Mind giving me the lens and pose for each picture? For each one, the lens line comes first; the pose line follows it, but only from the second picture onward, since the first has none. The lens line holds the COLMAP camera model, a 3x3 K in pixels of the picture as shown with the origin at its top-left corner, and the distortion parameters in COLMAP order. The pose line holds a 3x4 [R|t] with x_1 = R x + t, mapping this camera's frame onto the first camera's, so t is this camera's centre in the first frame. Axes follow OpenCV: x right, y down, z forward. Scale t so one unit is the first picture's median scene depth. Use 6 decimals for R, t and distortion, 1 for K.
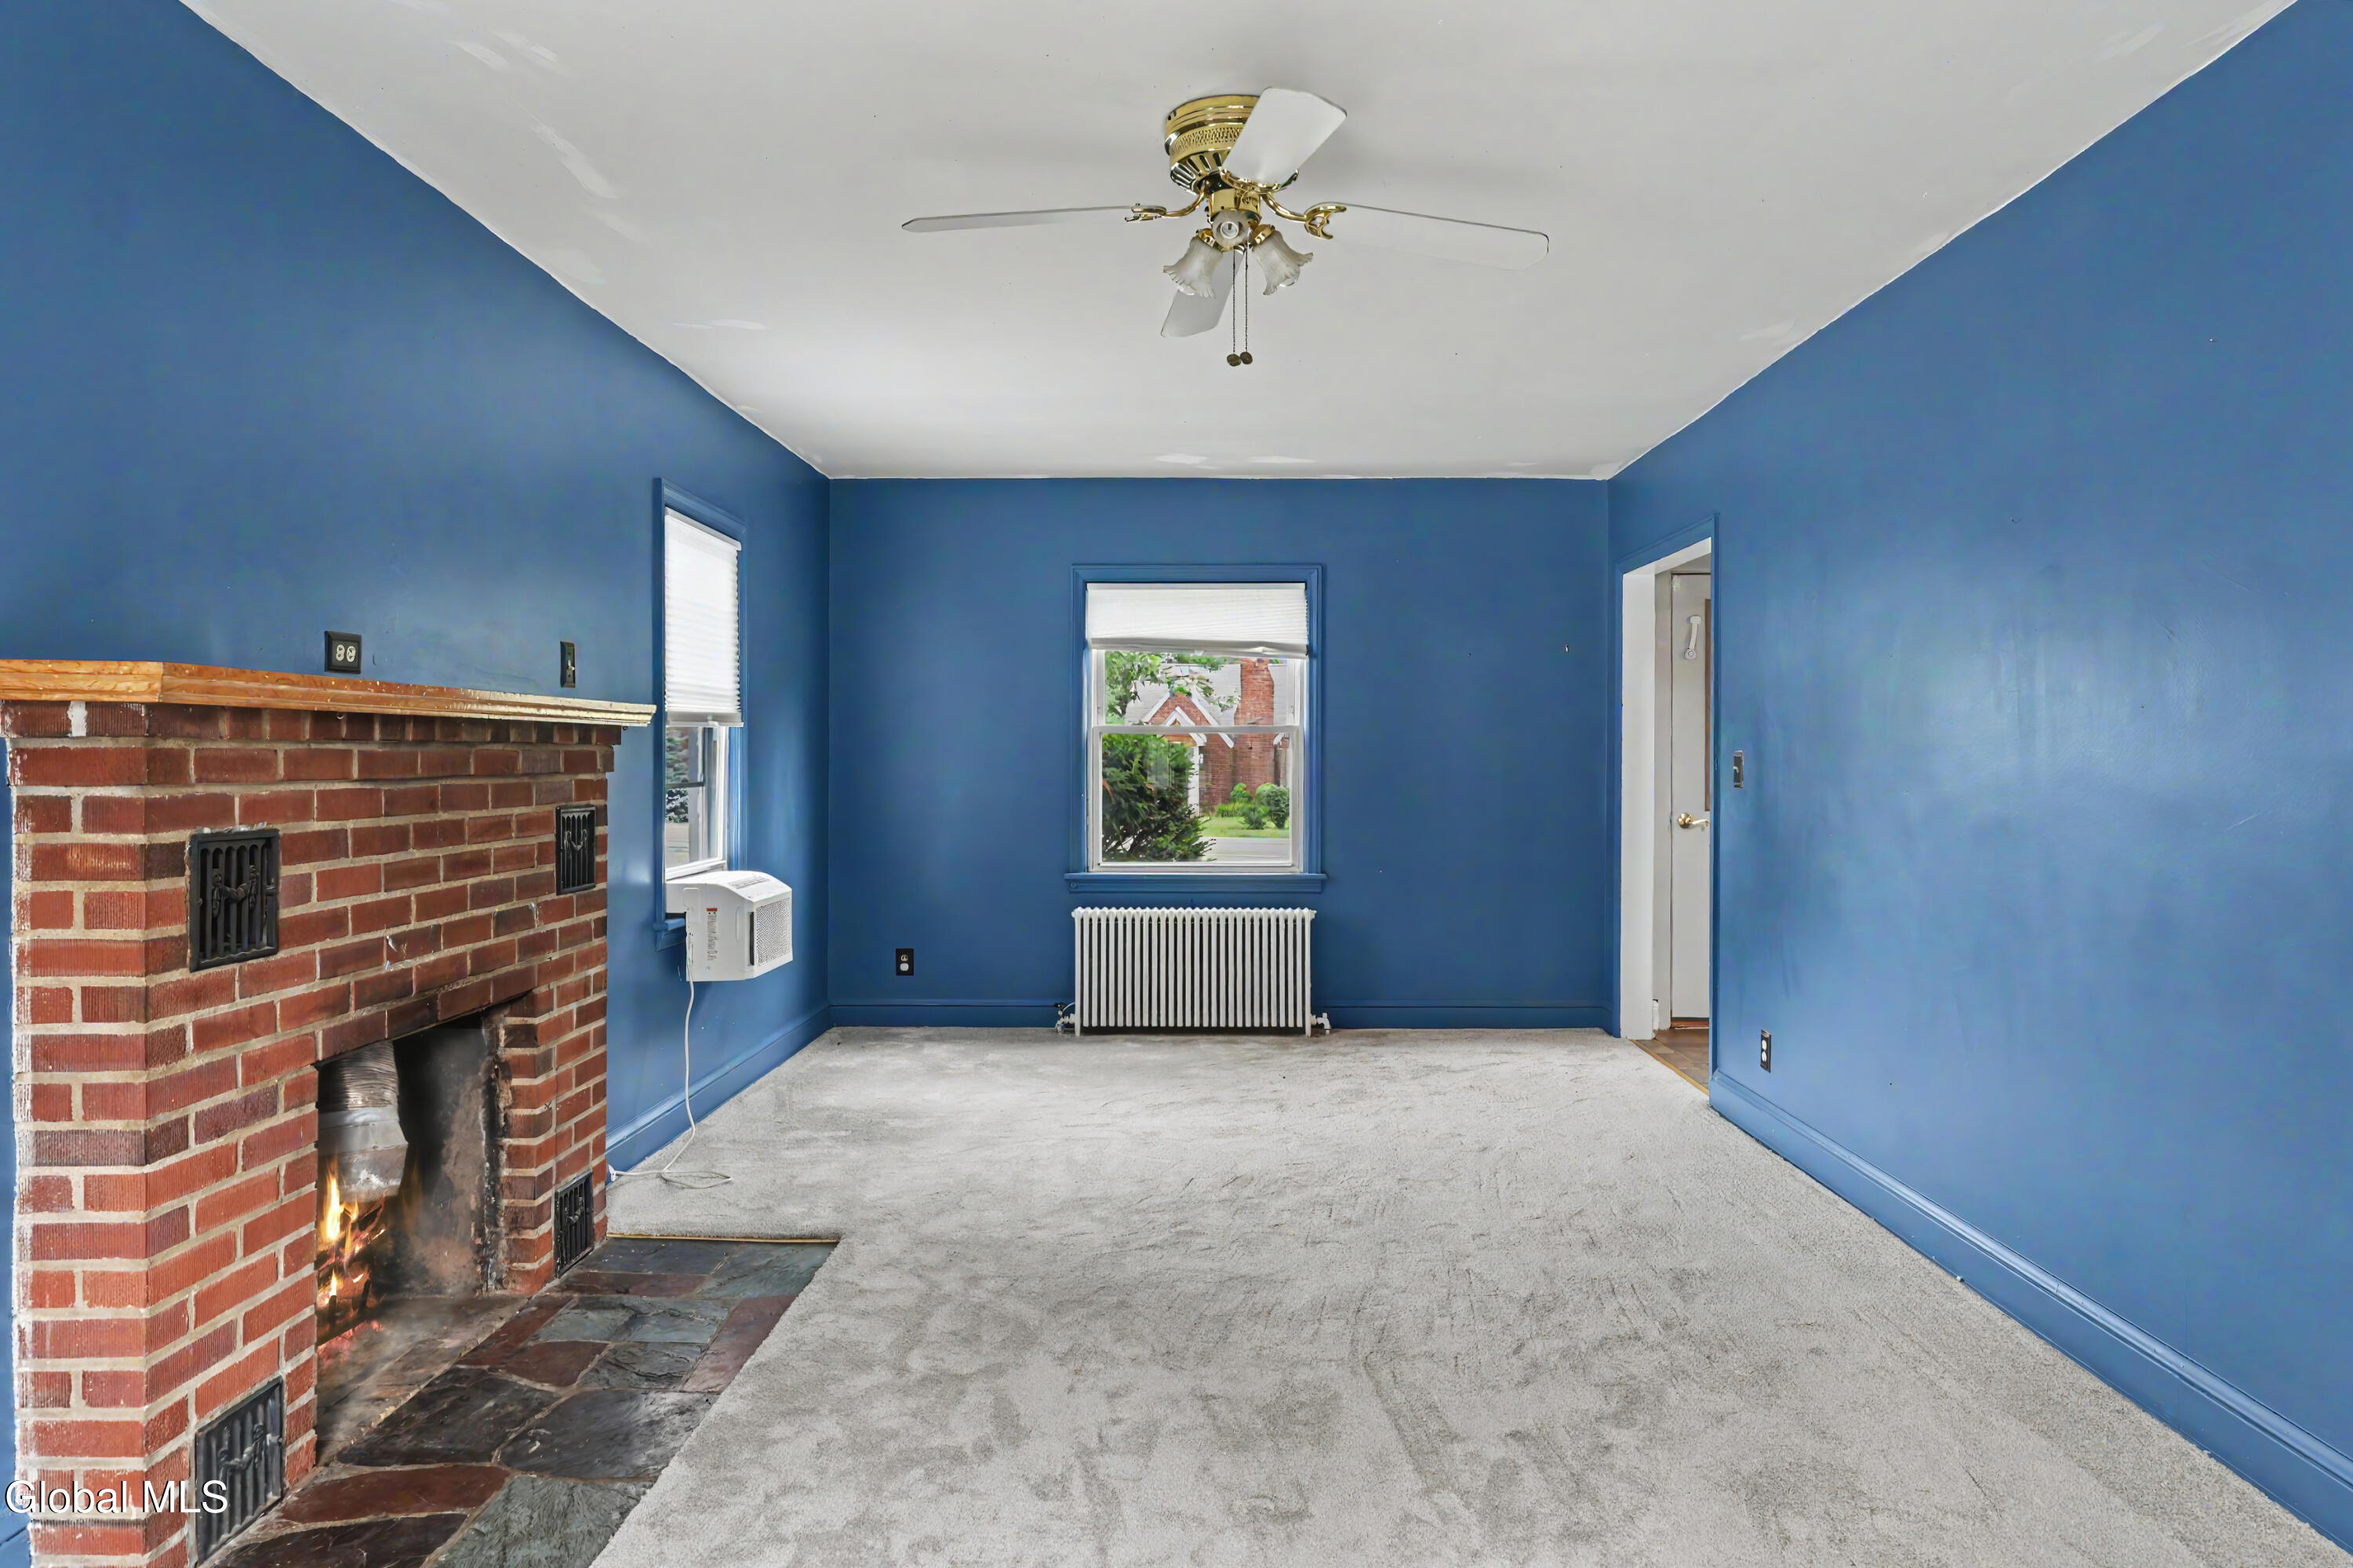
lens RADIAL K [[1571.6, 0, 1180.3], [0, 1571.6, 771.0], [0, 0, 1]] dist [-0.004095, -0.001591]
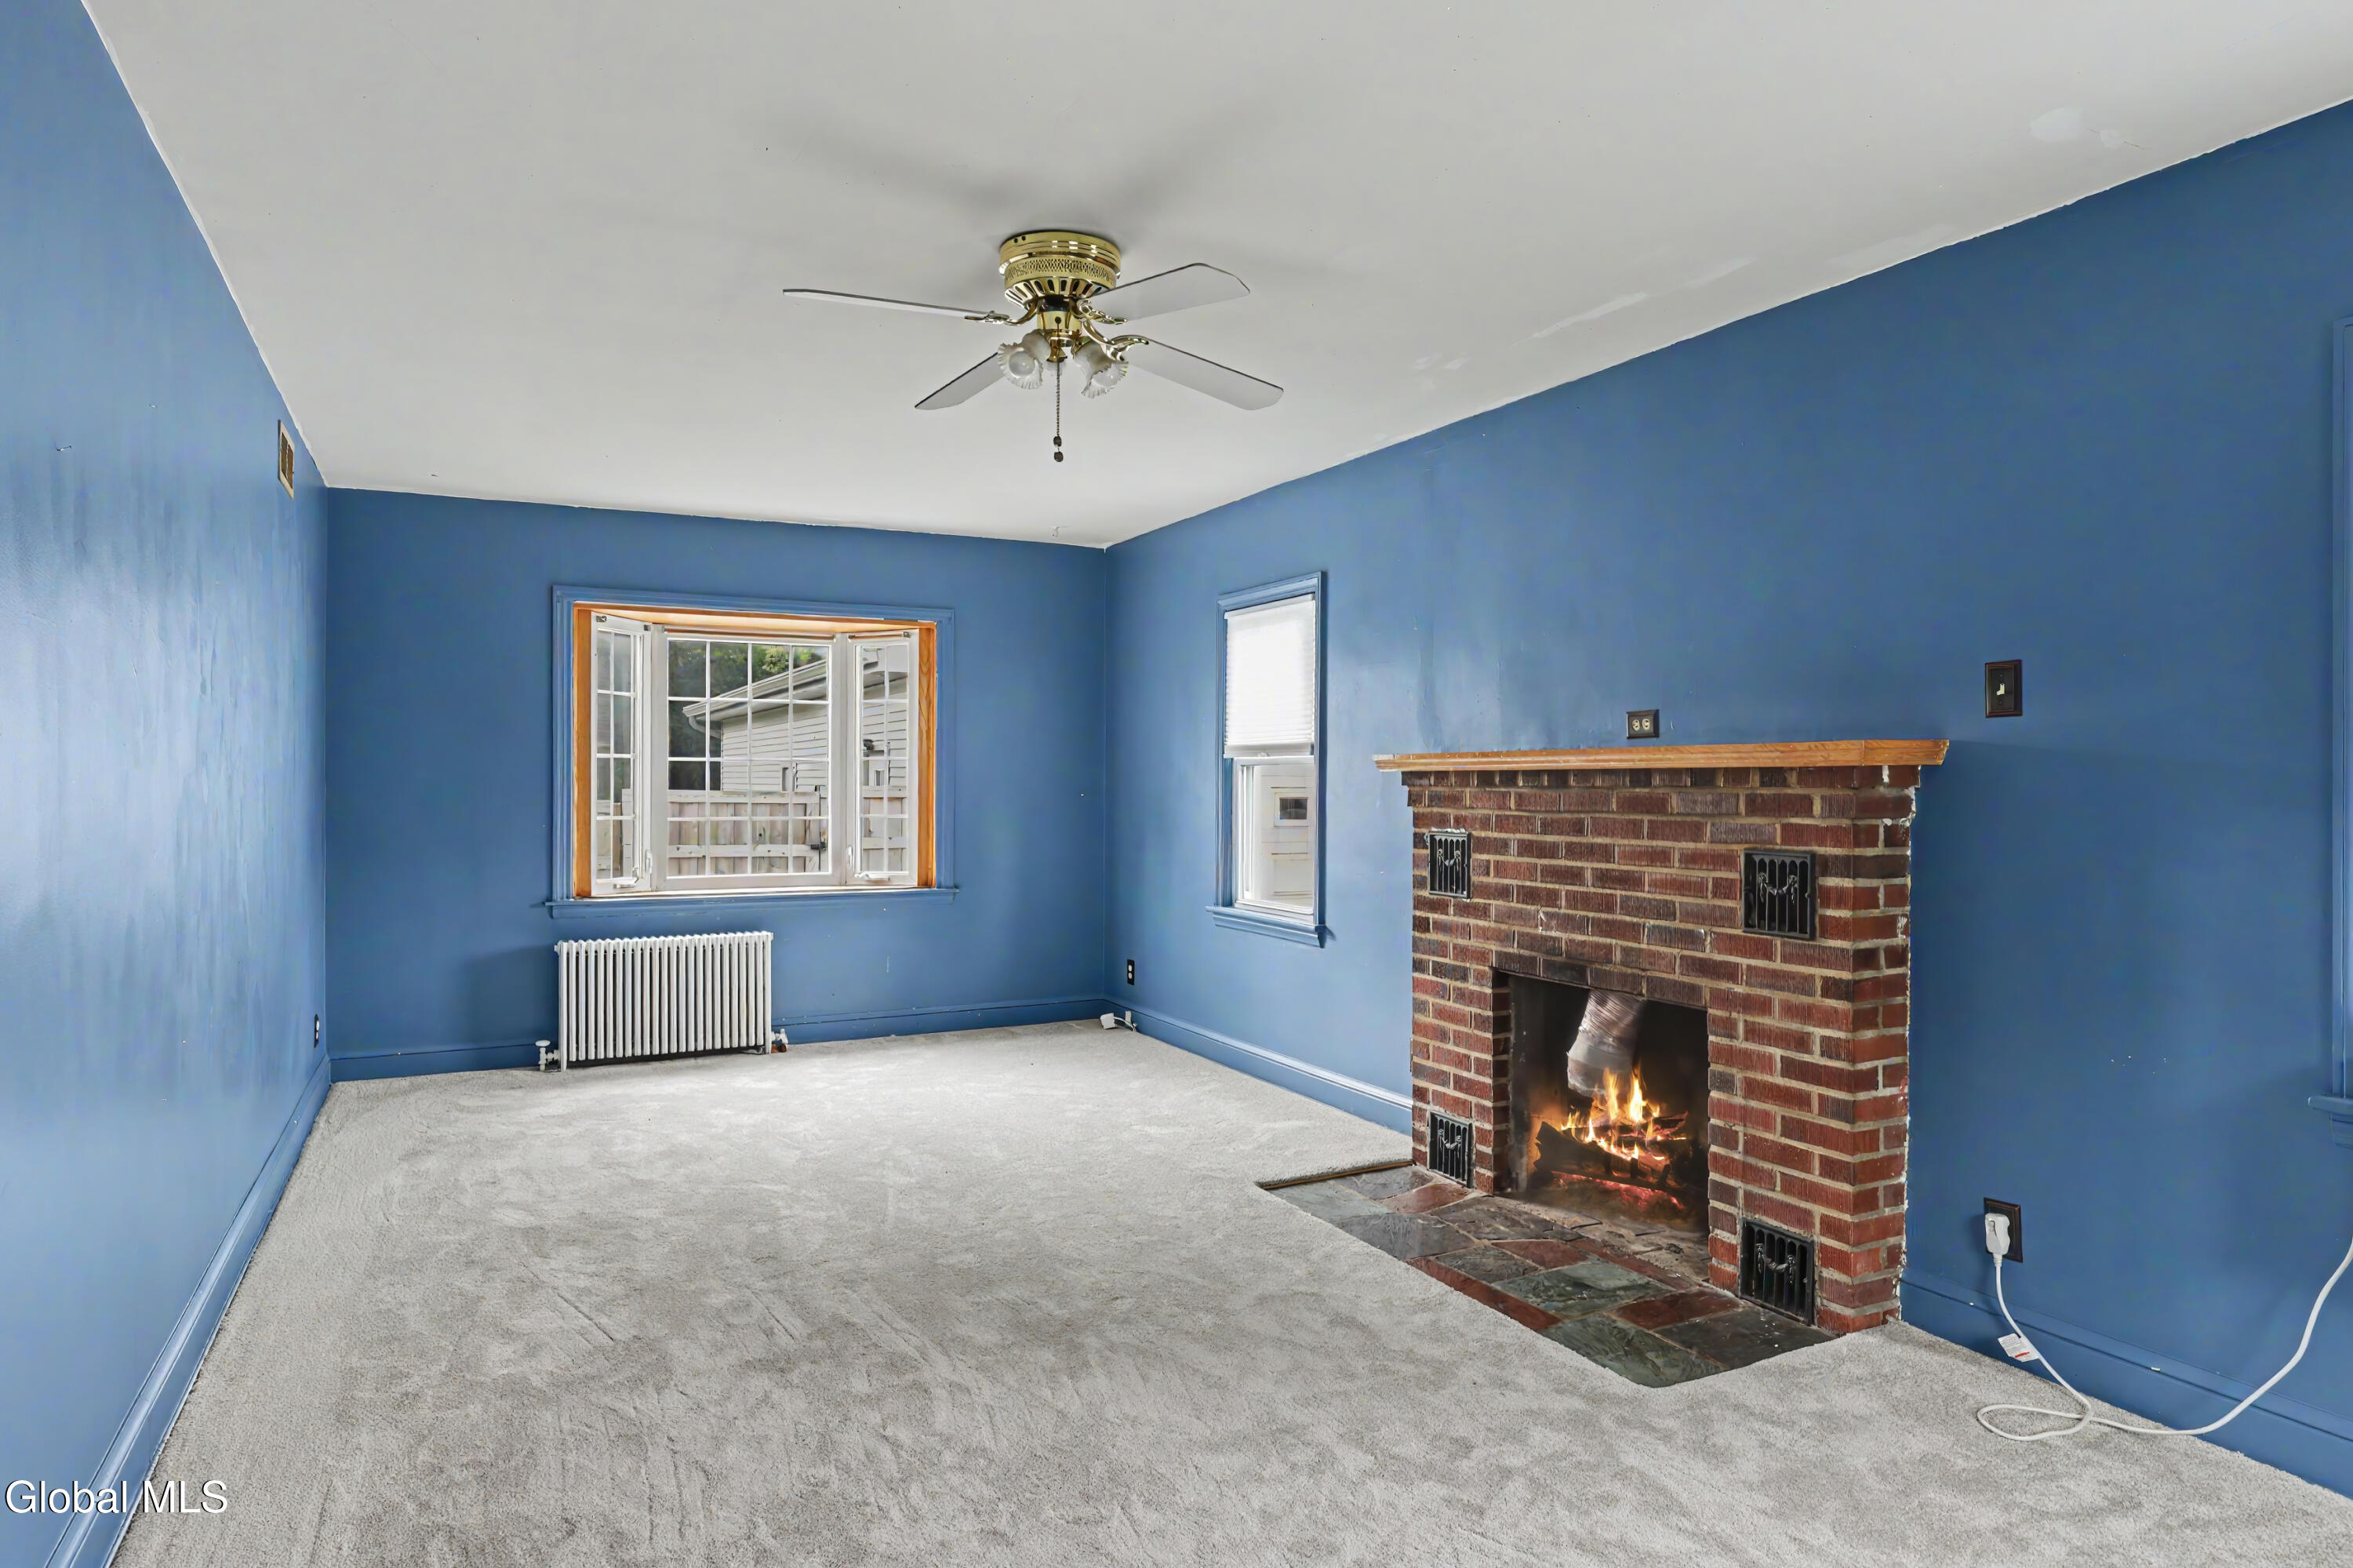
lens RADIAL K [[1405.6, 0, 1179.8], [0, 1405.6, 789.1], [0, 0, 1]] dist [0.003054, 0.000417]
pose [[-0.889191, -0.001235, -0.457534, 0.457155], [-0.008167, 0.999880, 0.013174, -0.031777], [0.457463, 0.015451, -0.889094, 2.081048]]
